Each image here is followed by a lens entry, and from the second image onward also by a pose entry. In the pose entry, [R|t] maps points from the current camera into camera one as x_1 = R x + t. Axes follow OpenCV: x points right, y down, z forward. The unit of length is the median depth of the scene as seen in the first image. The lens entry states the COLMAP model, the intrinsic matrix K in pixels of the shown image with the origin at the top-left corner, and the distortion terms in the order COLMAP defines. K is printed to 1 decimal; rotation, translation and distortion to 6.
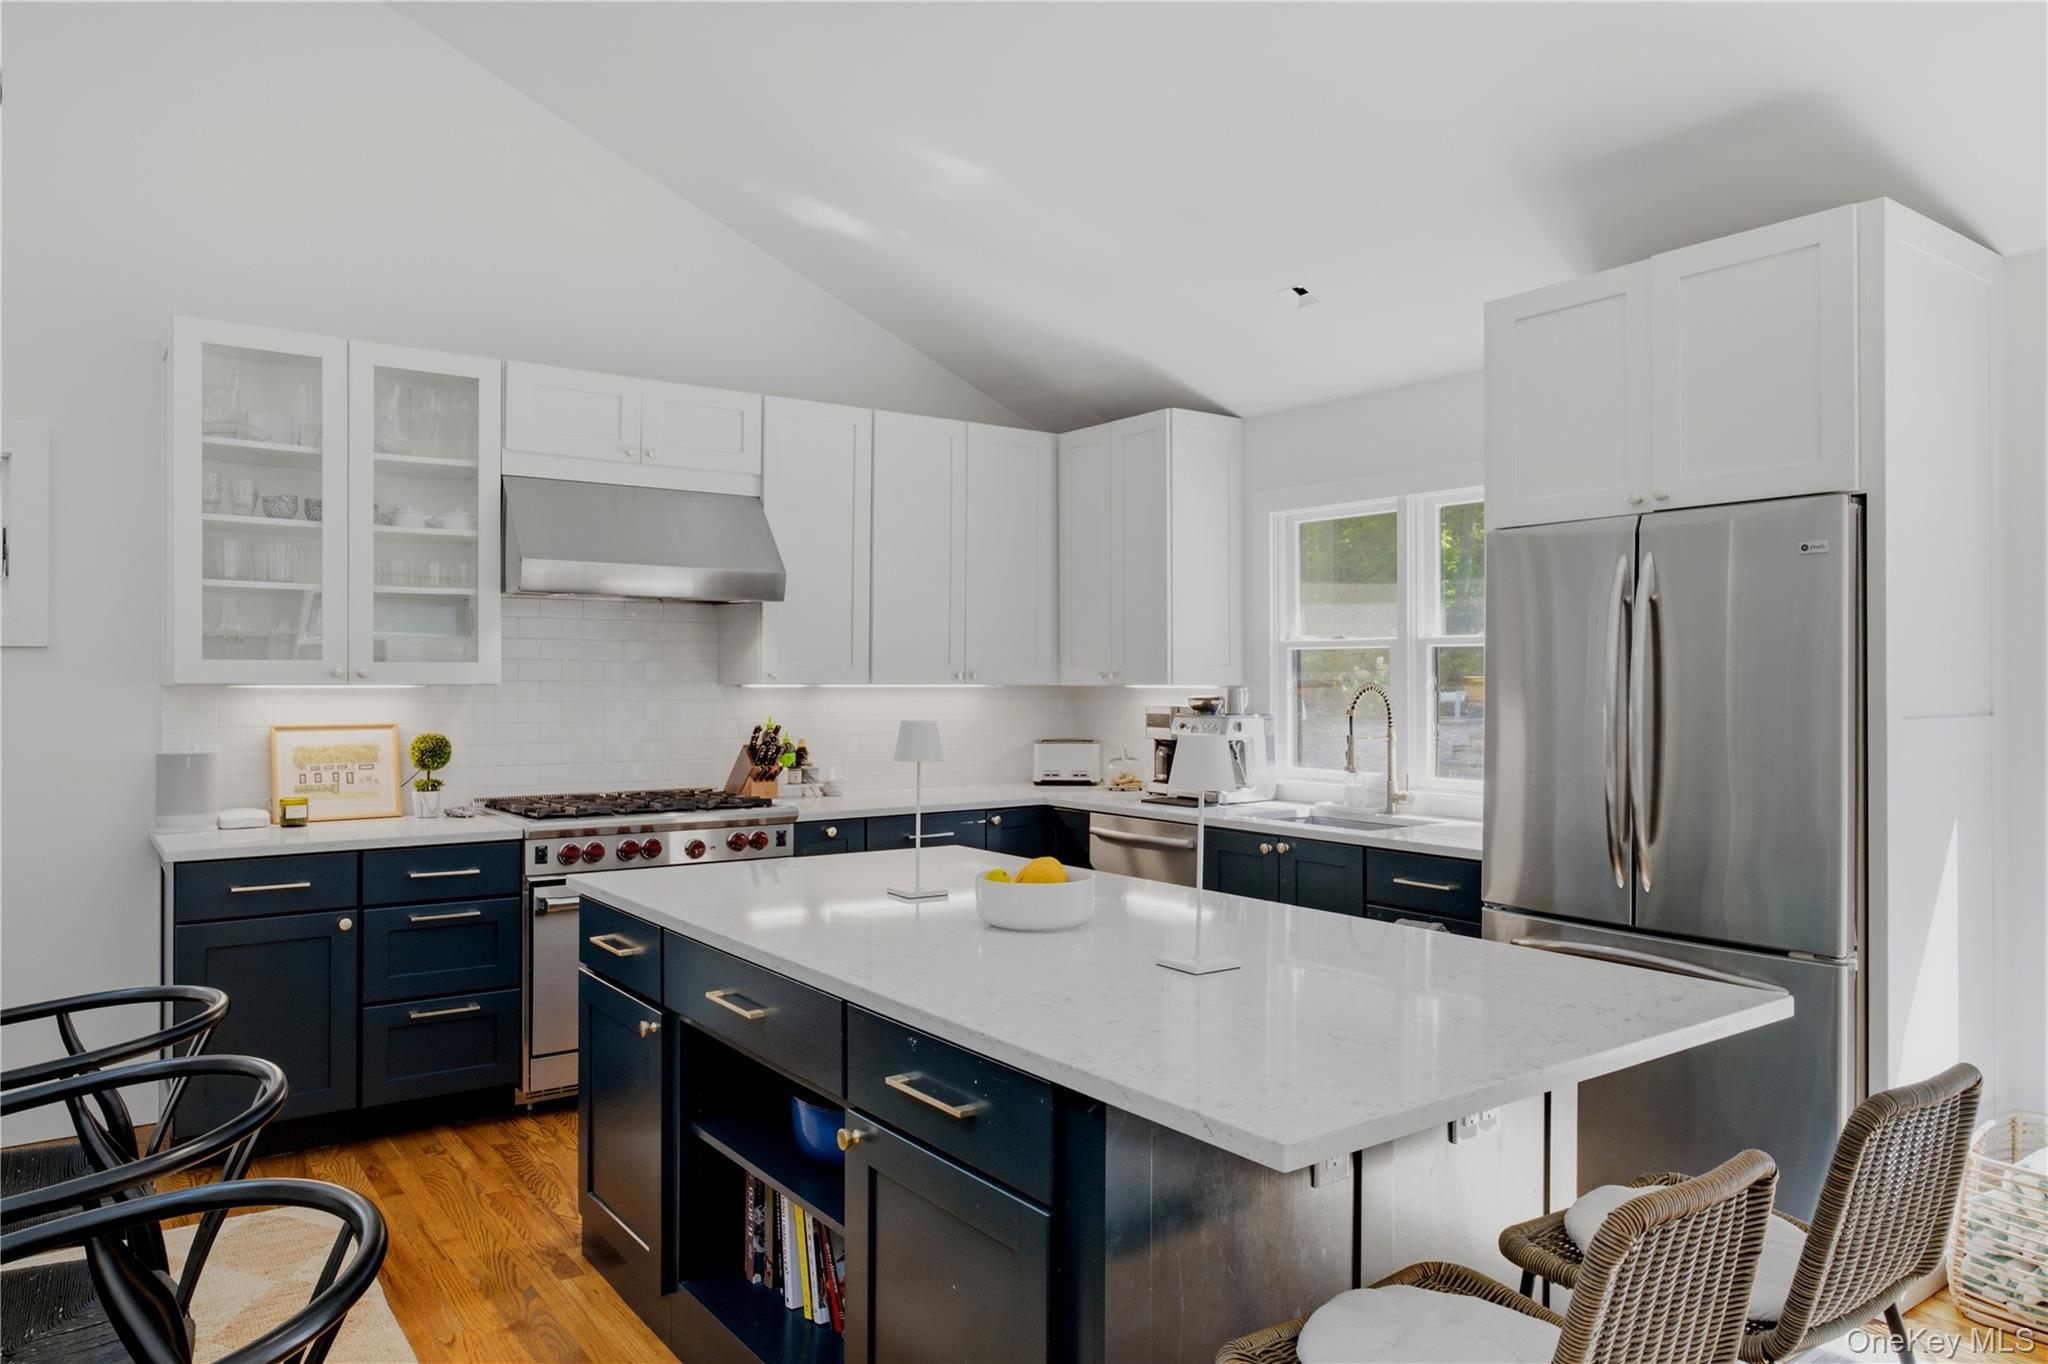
lens RADIAL K [[1334.0, 0, 1021.8], [0, 1334.0, 672.6], [0, 0, 1]] dist [0.001984, 0.005837]
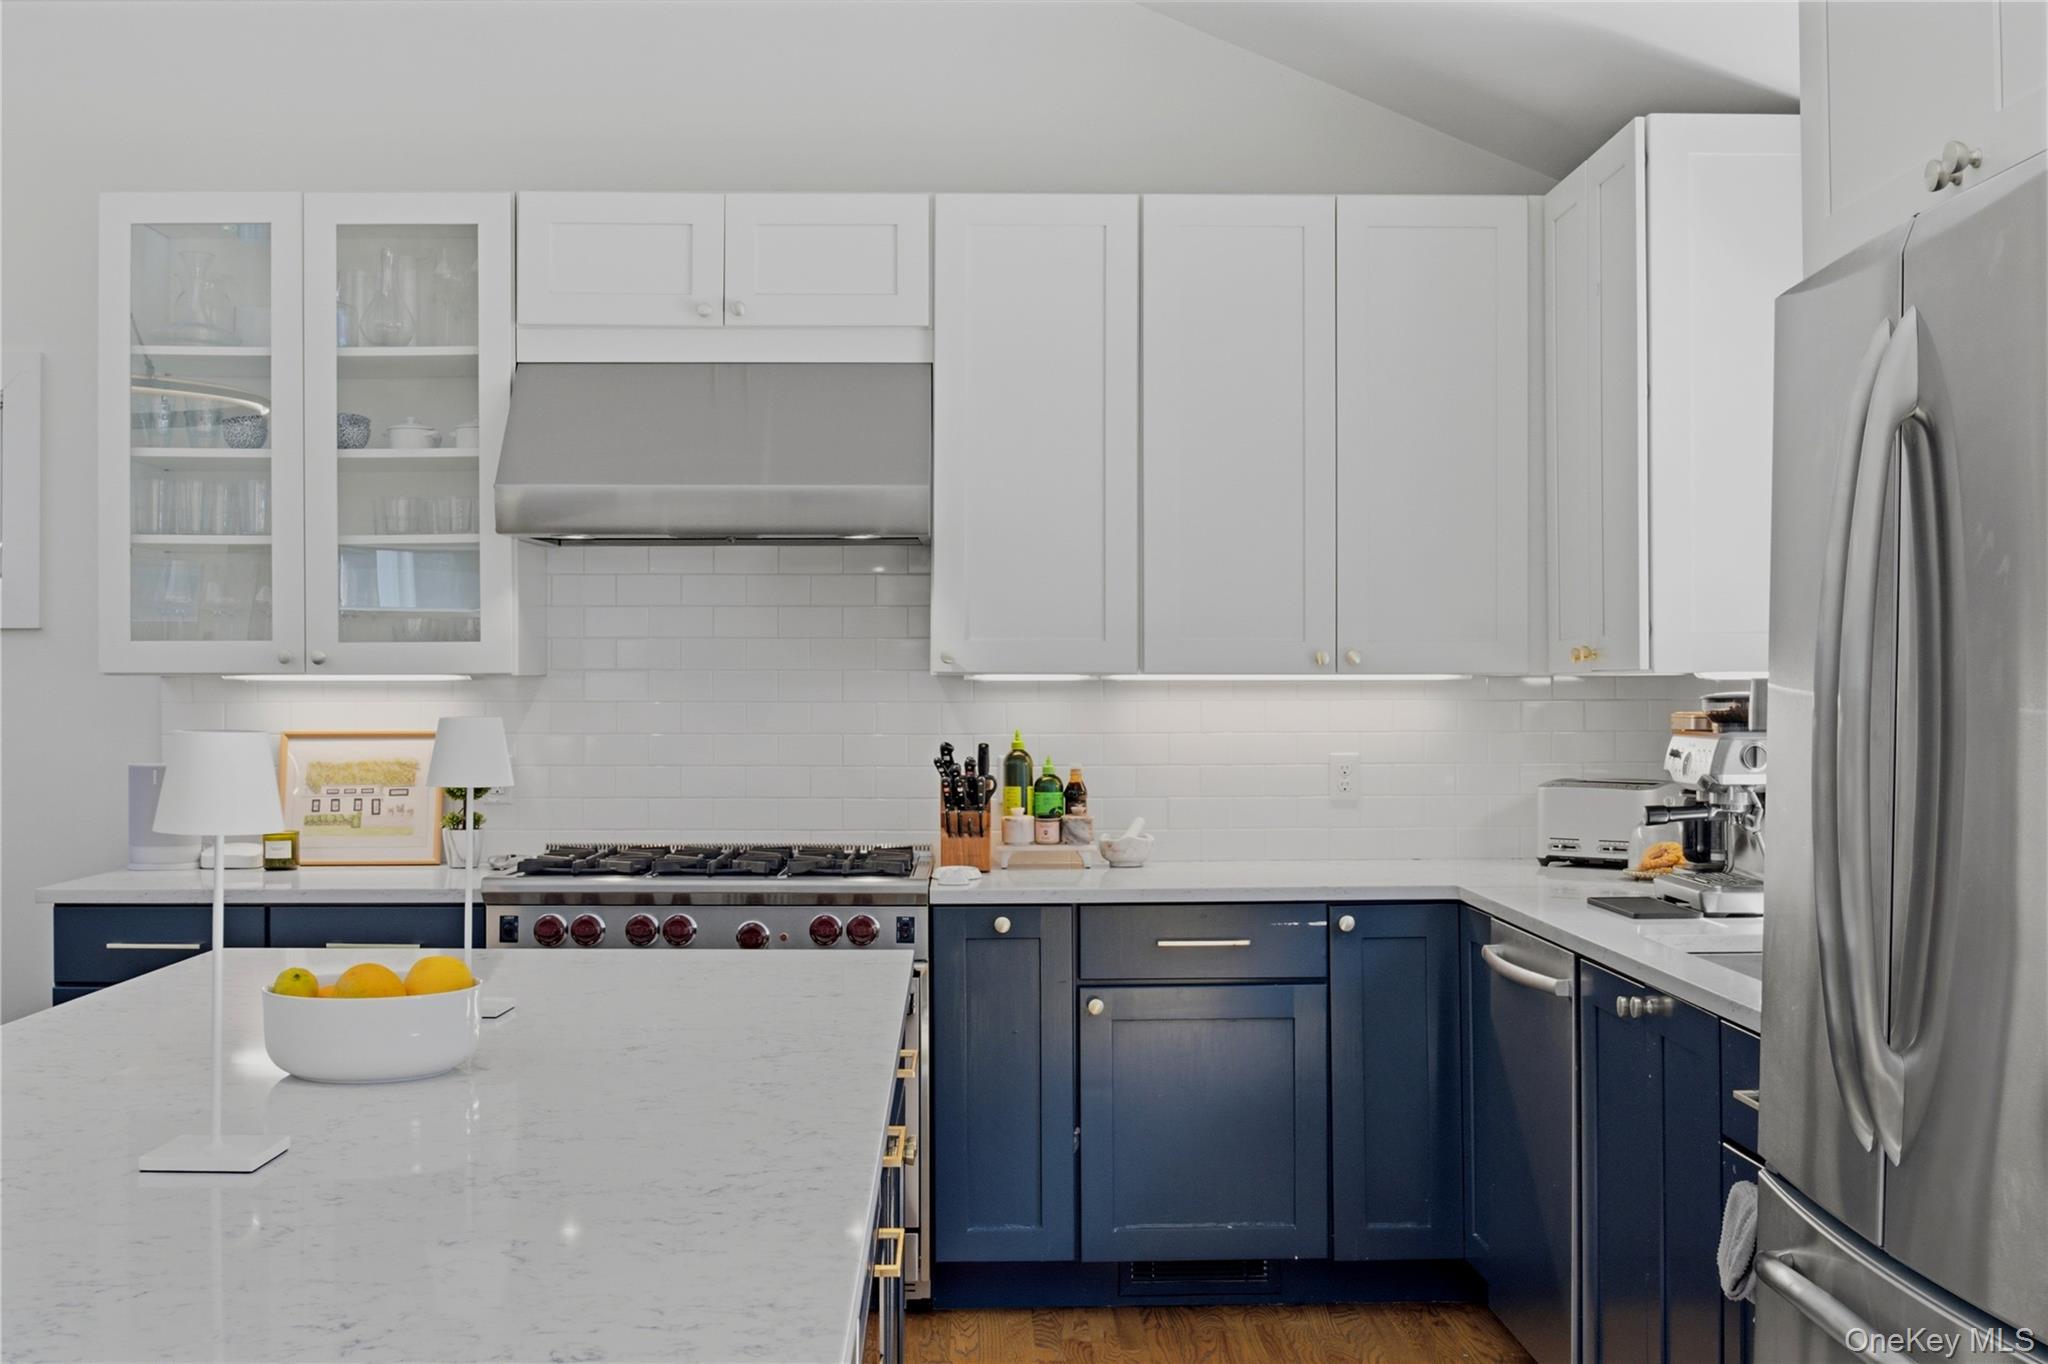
lens RADIAL K [[2163.2, 0, 1024.0], [0, 2163.2, 682.0], [0, 0, 1]] dist [-0.016072, -0.012402]
pose [[0.830730, -0.004654, -0.556657, 0.419248], [0.005912, 0.999982, 0.000462, 0.013435], [0.556645, -0.003675, 0.830742, 0.231594]]
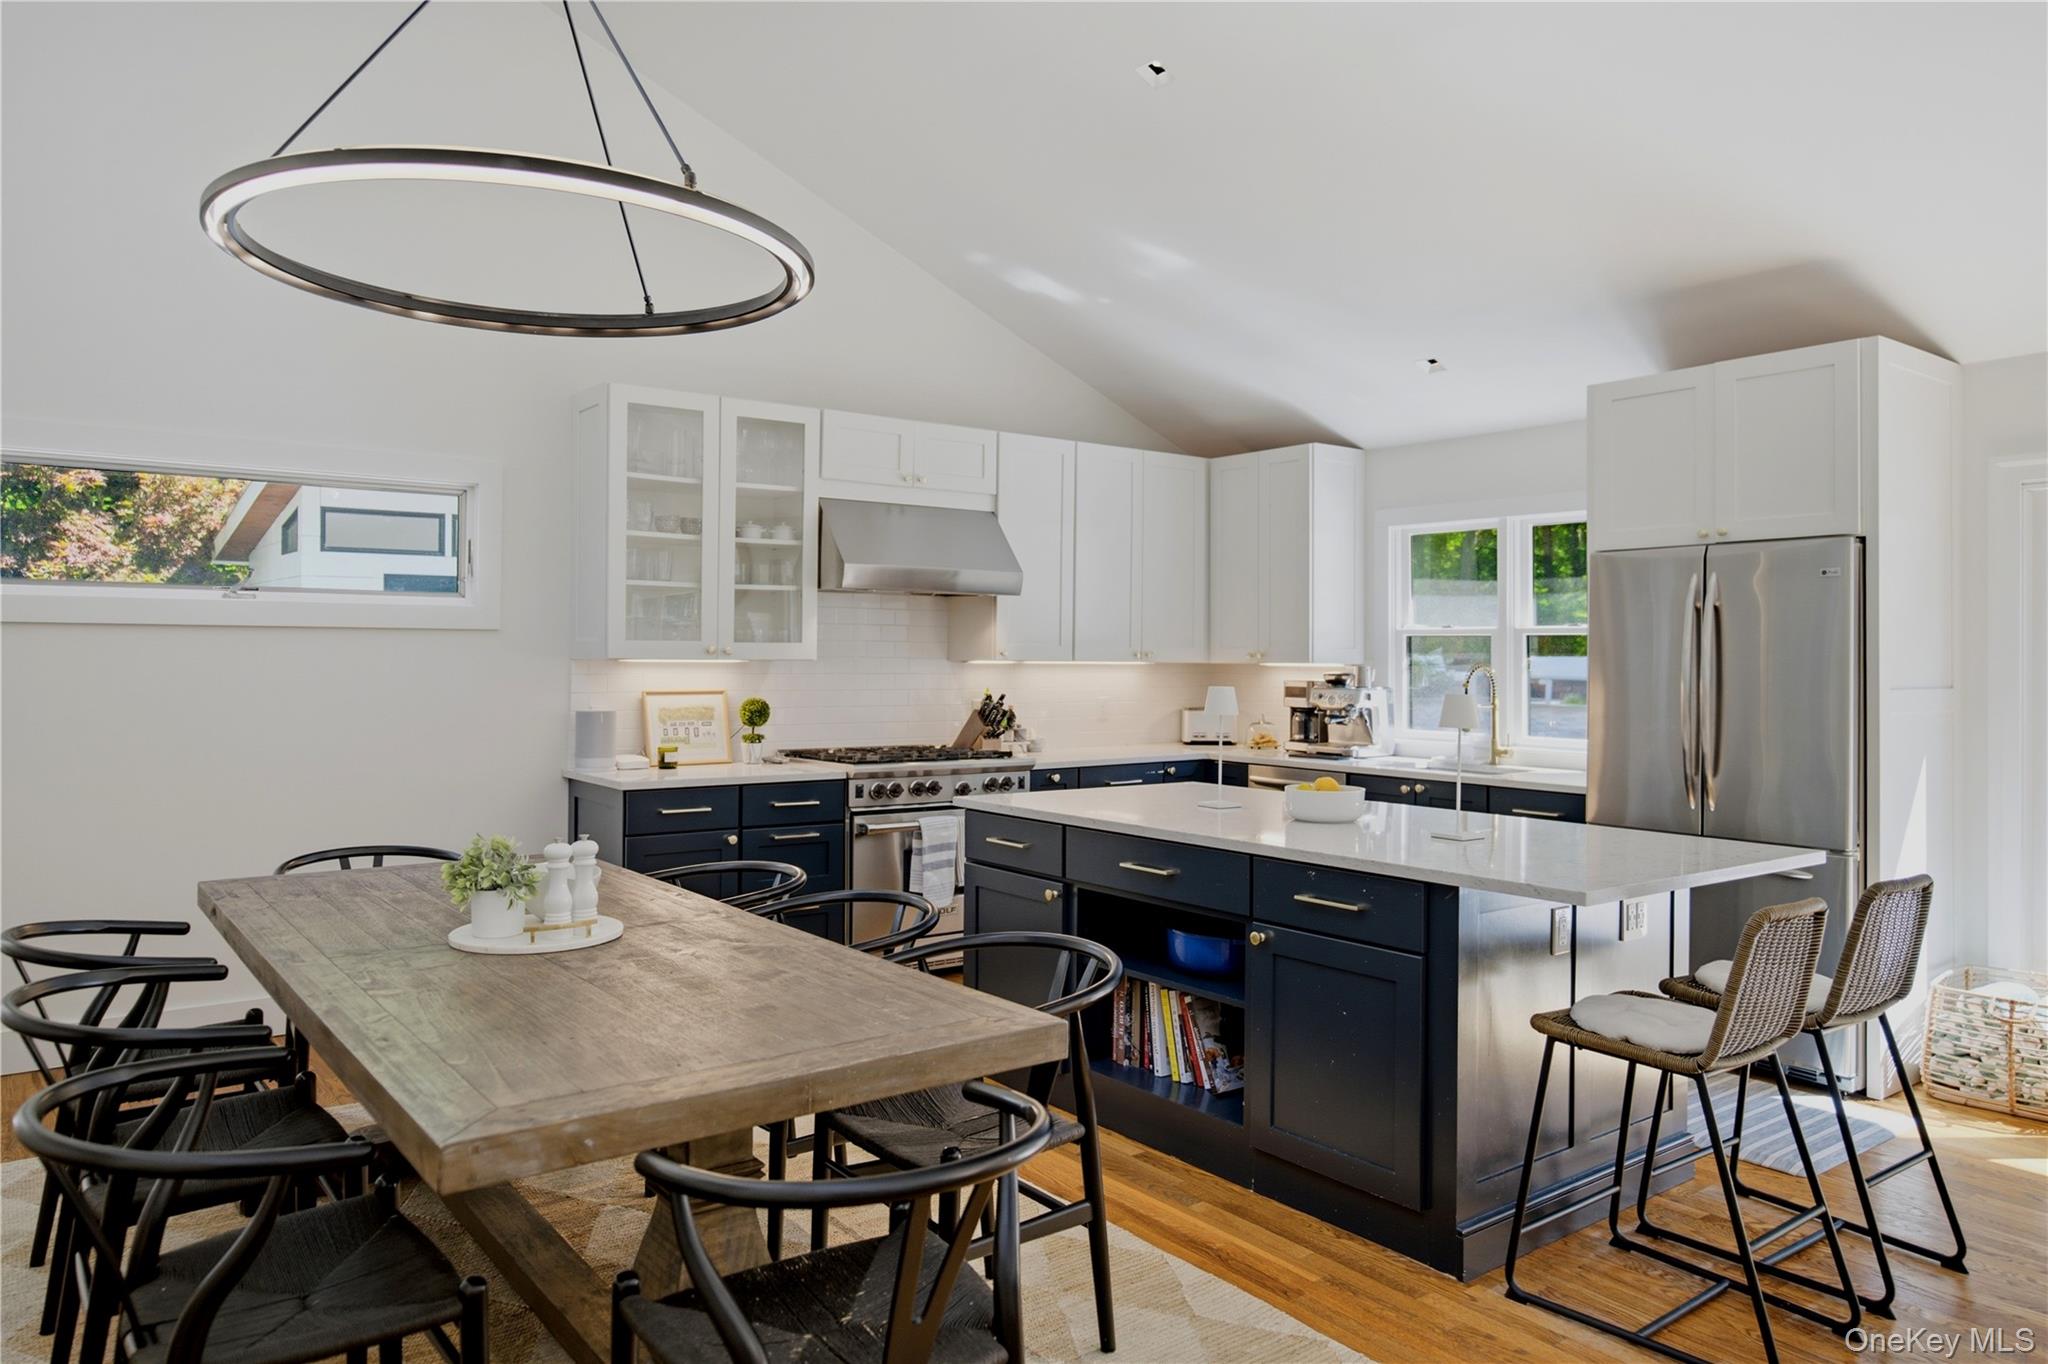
lens RADIAL K [[1389.2, 0, 1033.5], [0, 1389.2, 644.5], [0, 0, 1]] dist [0.029439, -0.000422]
pose [[0.999356, 0.006608, 0.035282, -0.224323], [-0.006488, 0.999973, -0.003498, -0.002585], [-0.035304, 0.003267, 0.999371, -0.339547]]
